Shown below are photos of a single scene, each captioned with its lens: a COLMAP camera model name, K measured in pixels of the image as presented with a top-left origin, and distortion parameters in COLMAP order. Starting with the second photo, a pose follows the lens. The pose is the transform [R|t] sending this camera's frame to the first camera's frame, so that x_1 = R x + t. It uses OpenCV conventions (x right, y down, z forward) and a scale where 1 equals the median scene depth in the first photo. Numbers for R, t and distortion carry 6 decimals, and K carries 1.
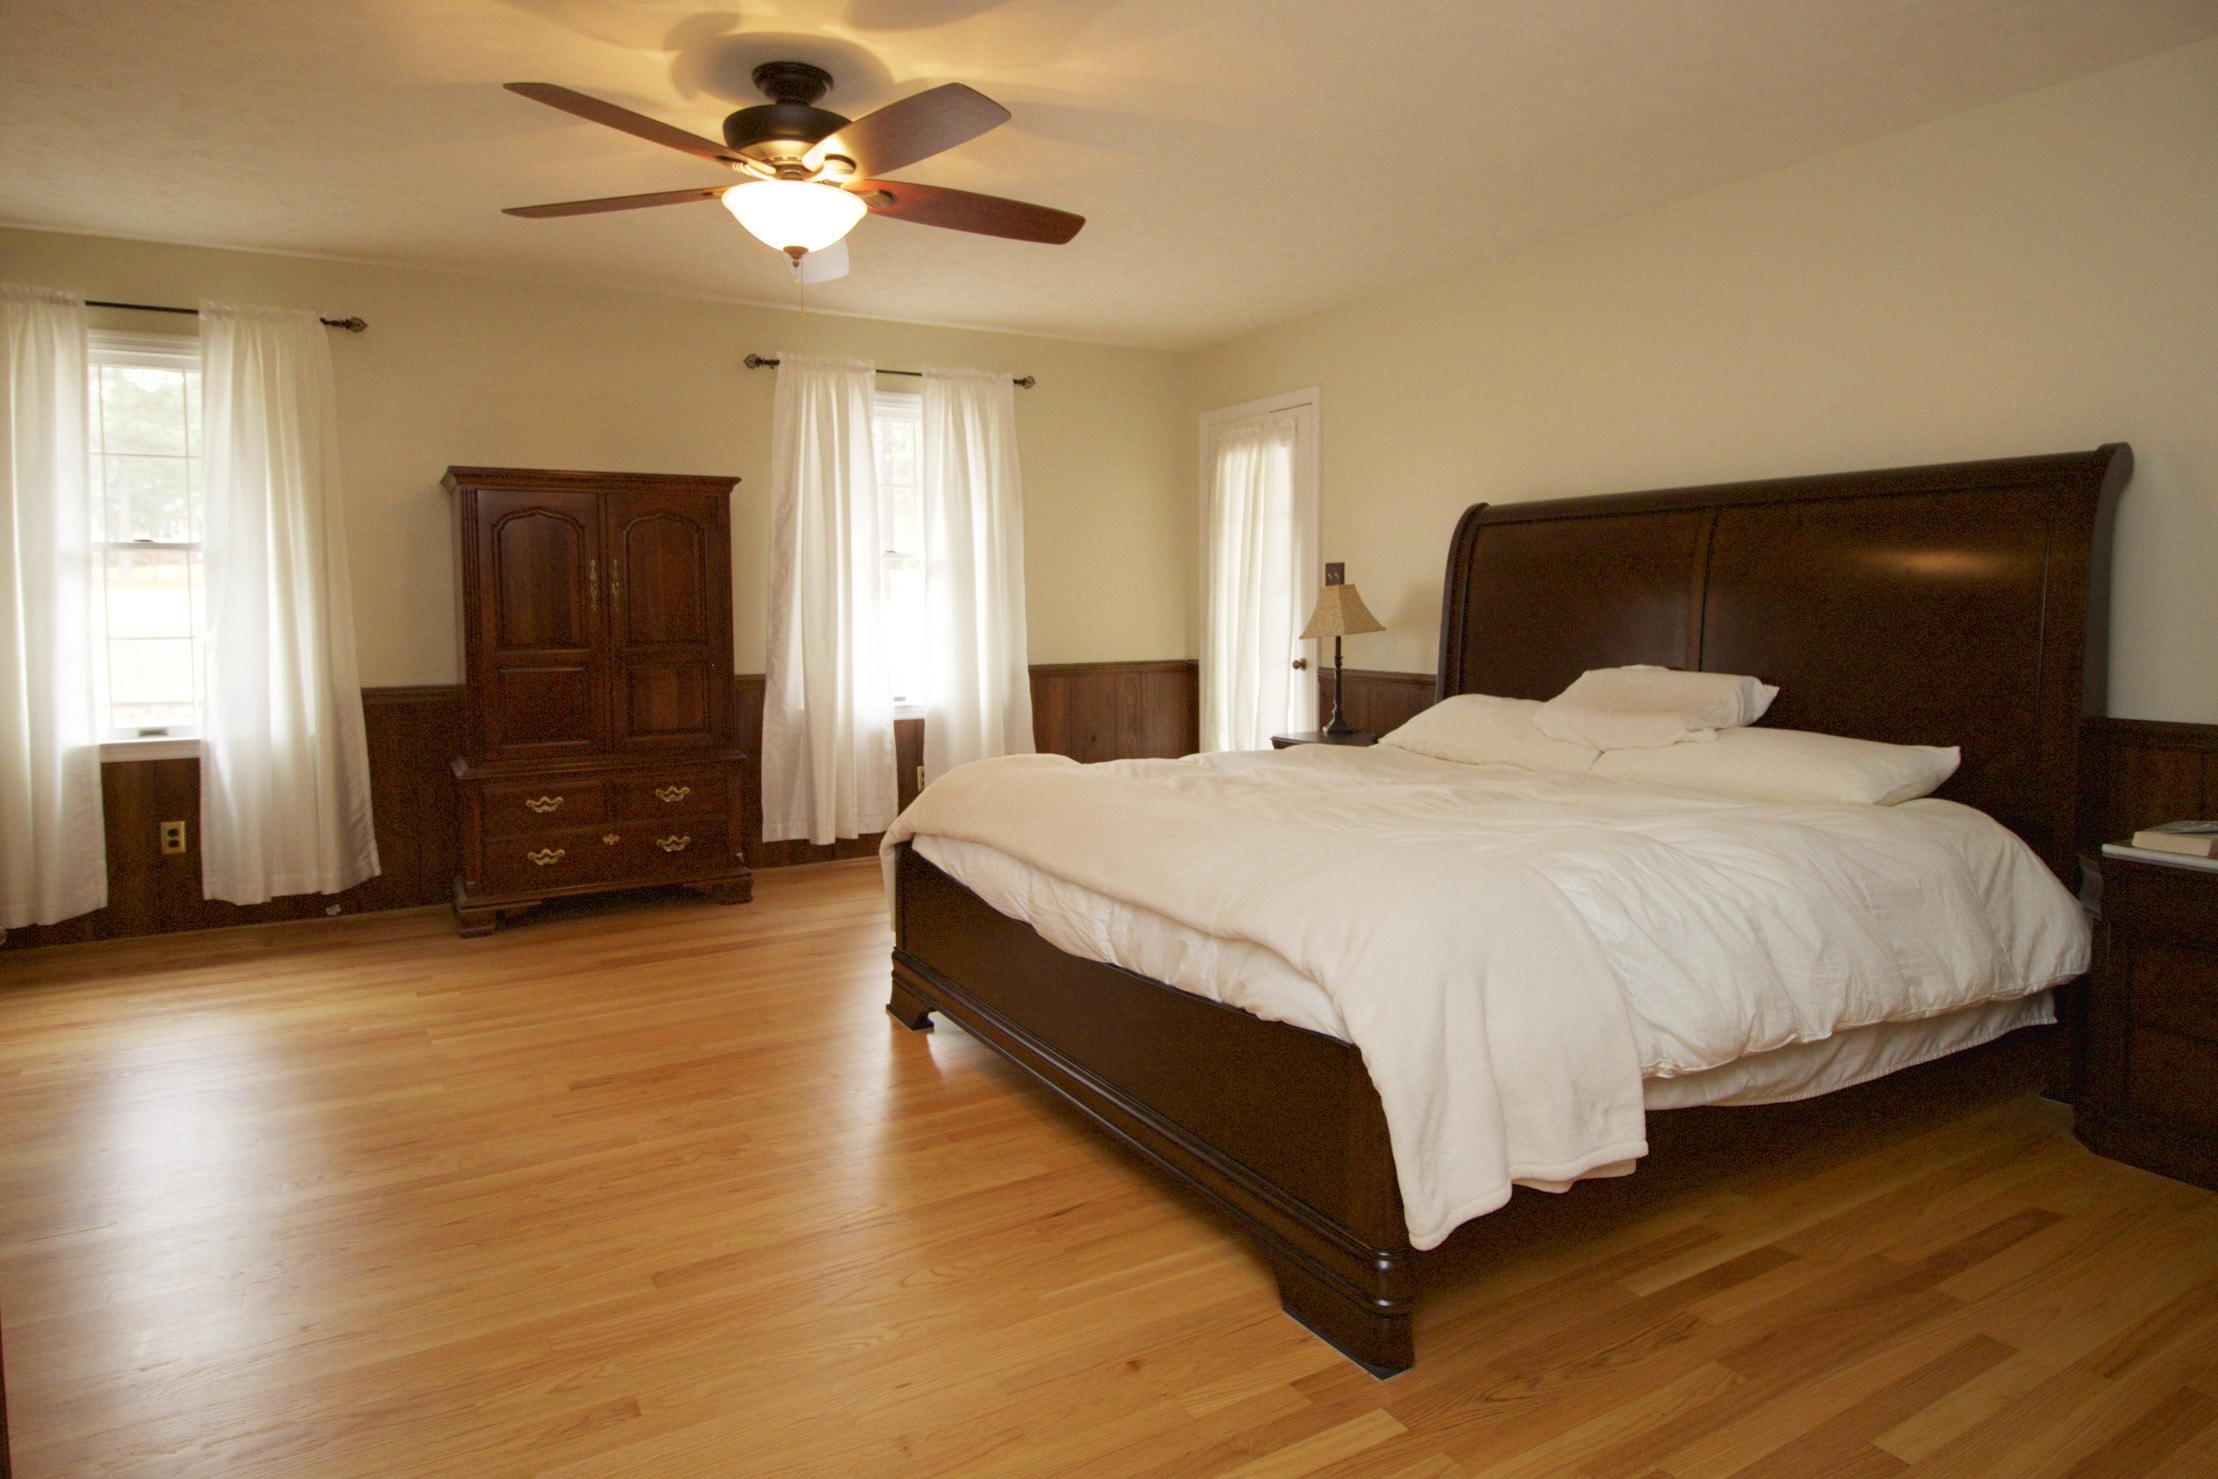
lens RADIAL K [[1284.9, 0, 1094.9], [0, 1284.9, 674.4], [0, 0, 1]] dist [-0.005652, -0.002061]
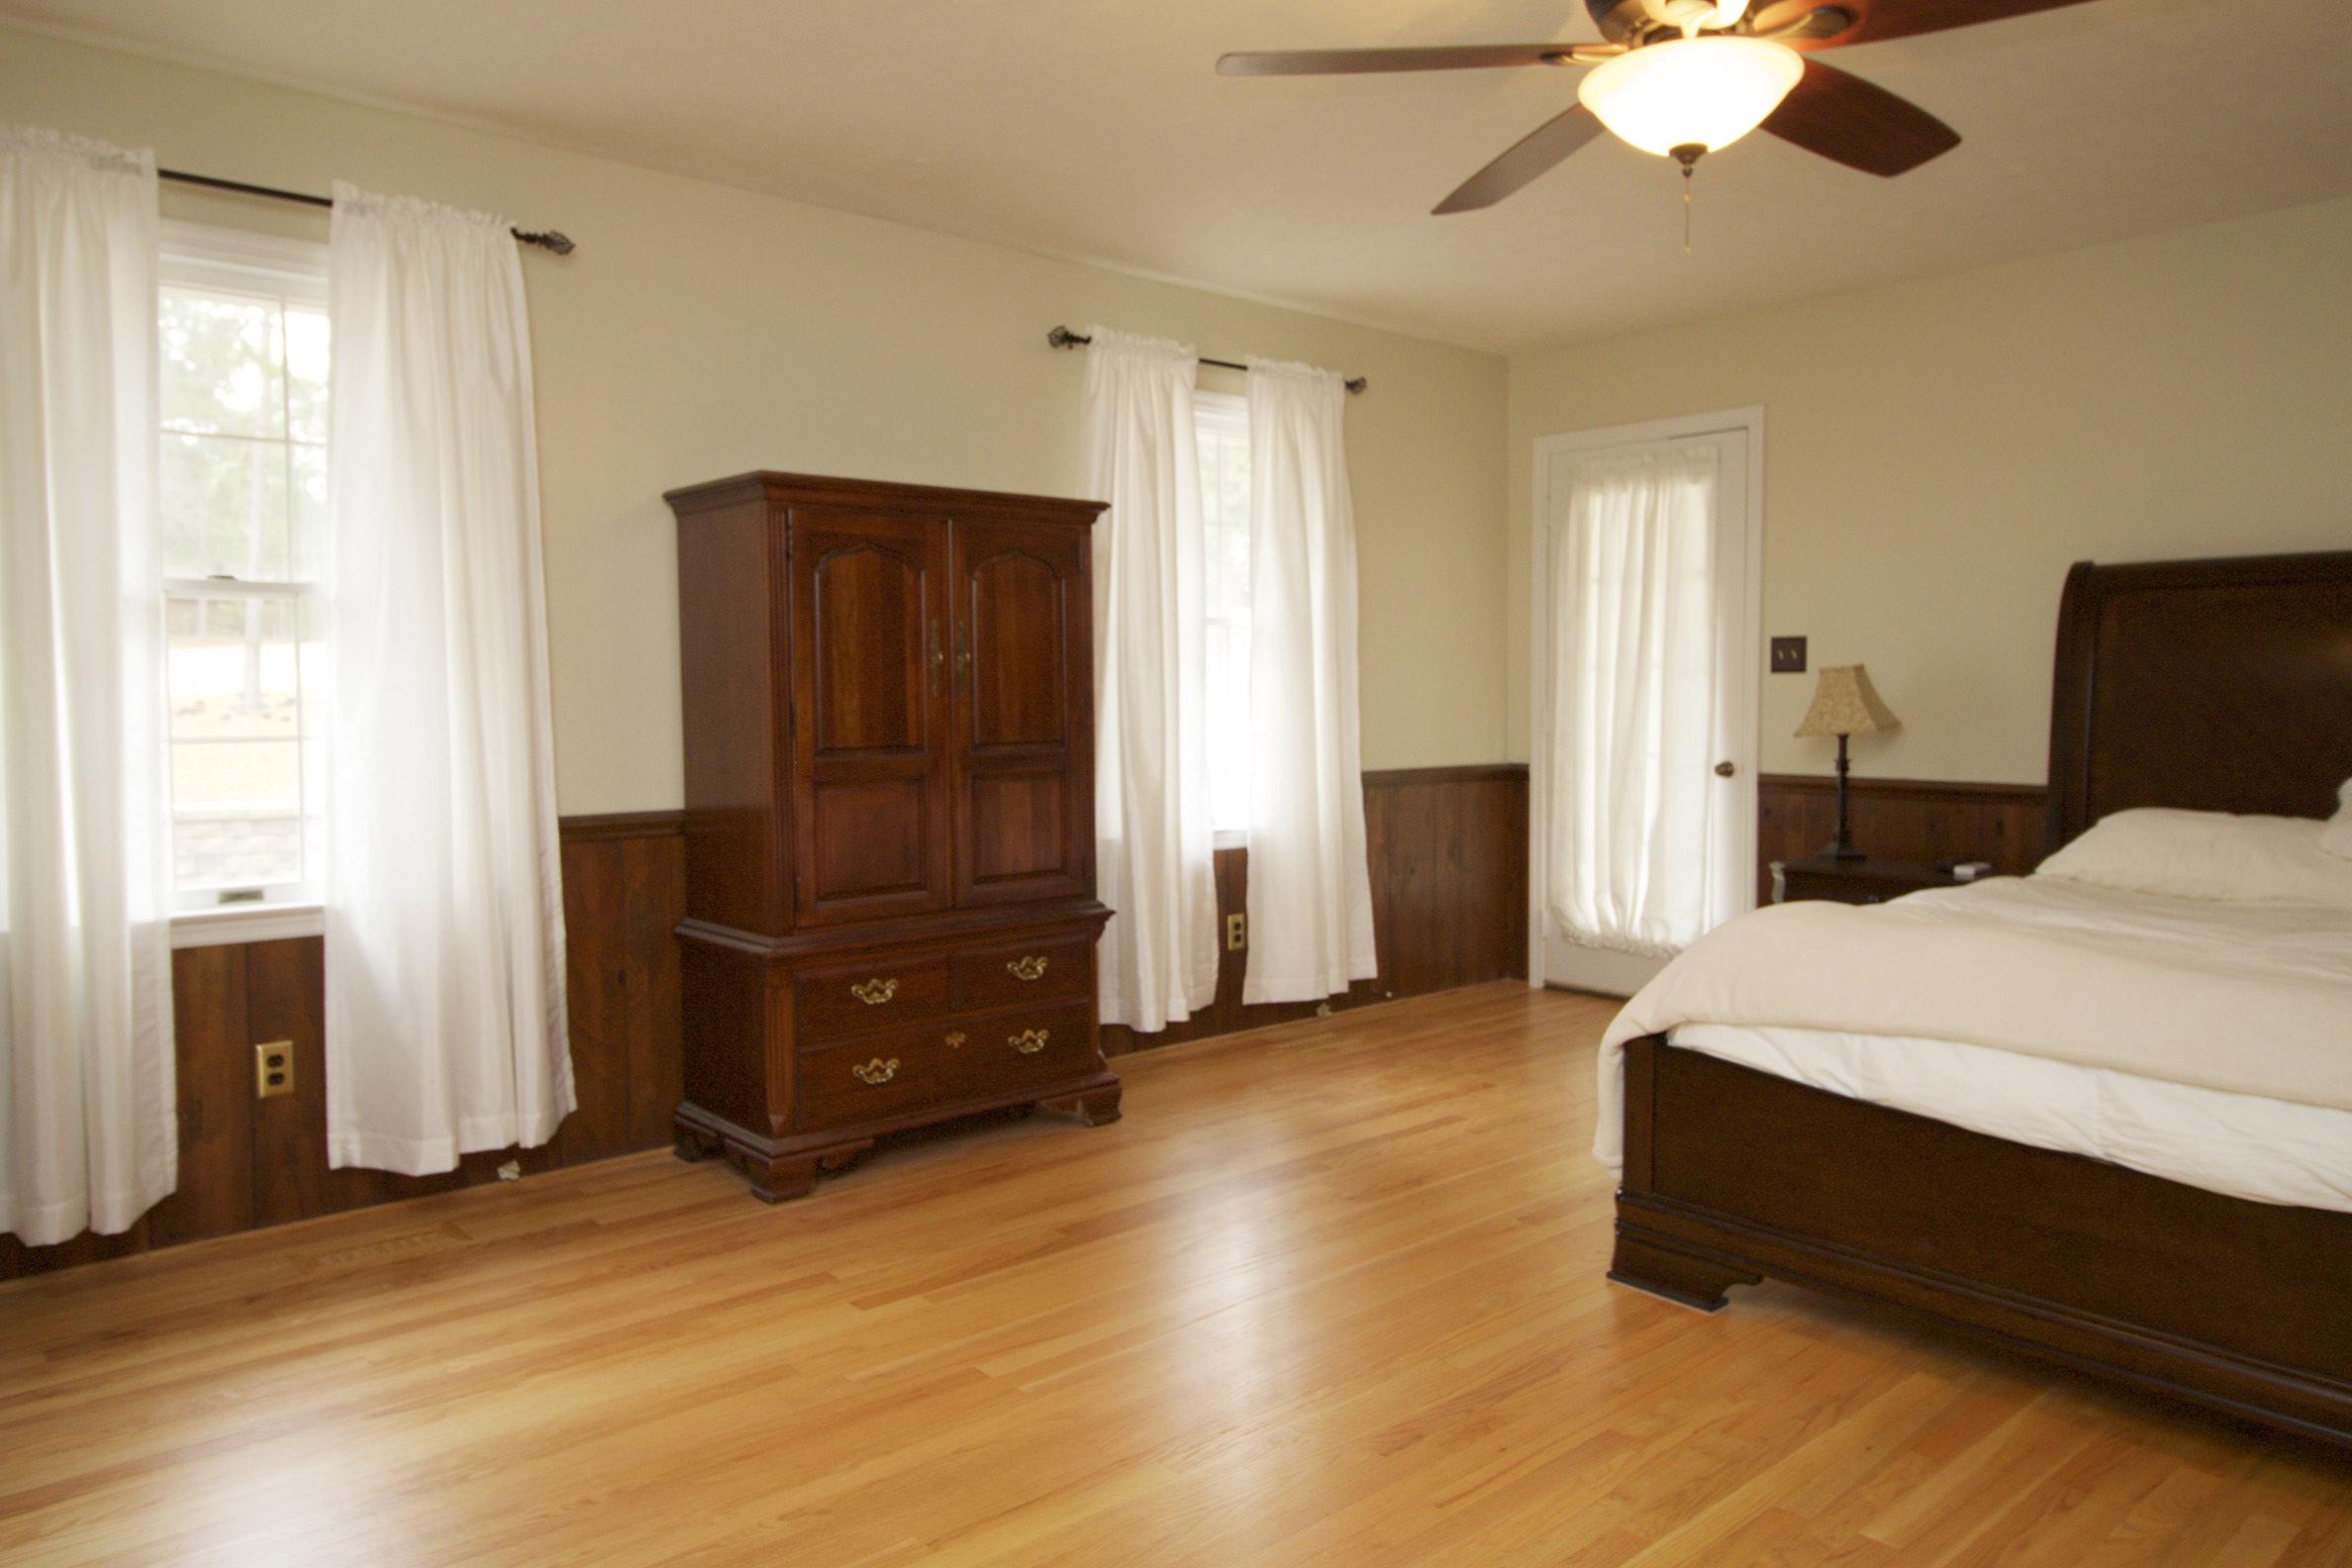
lens RADIAL K [[1606.8, 0, 1177.9], [0, 1606.8, 777.9], [0, 0, 1]] dist [0.006965, 0.004436]
pose [[0.979896, -0.007494, 0.199369, -0.435930], [0.007735, 0.999970, -0.000428, -0.006409], [-0.199360, 0.001961, 0.979924, 0.160334]]
